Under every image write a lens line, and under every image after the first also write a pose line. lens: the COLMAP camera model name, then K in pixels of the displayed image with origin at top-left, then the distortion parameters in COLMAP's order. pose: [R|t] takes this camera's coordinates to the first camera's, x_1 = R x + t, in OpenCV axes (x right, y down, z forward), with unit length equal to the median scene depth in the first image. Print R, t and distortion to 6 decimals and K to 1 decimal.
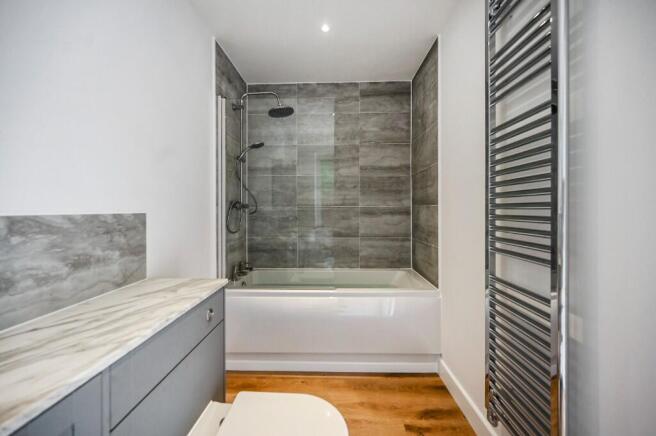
lens RADIAL K [[268.1, 0, 329.4], [0, 268.1, 208.8], [0, 0, 1]] dist [0.000719, -0.000010]
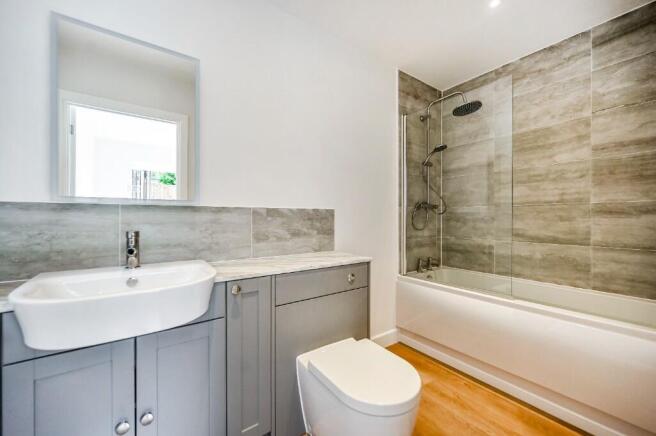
lens RADIAL K [[262.6, 0, 325.0], [0, 262.6, 215.7], [0, 0, 1]] dist [0.001035, 0.000035]
pose [[0.596477, -0.003089, -0.802624, 0.262689], [0.000134, 0.999993, -0.003749, 0.029683], [0.802630, 0.002129, 0.596473, 0.018264]]
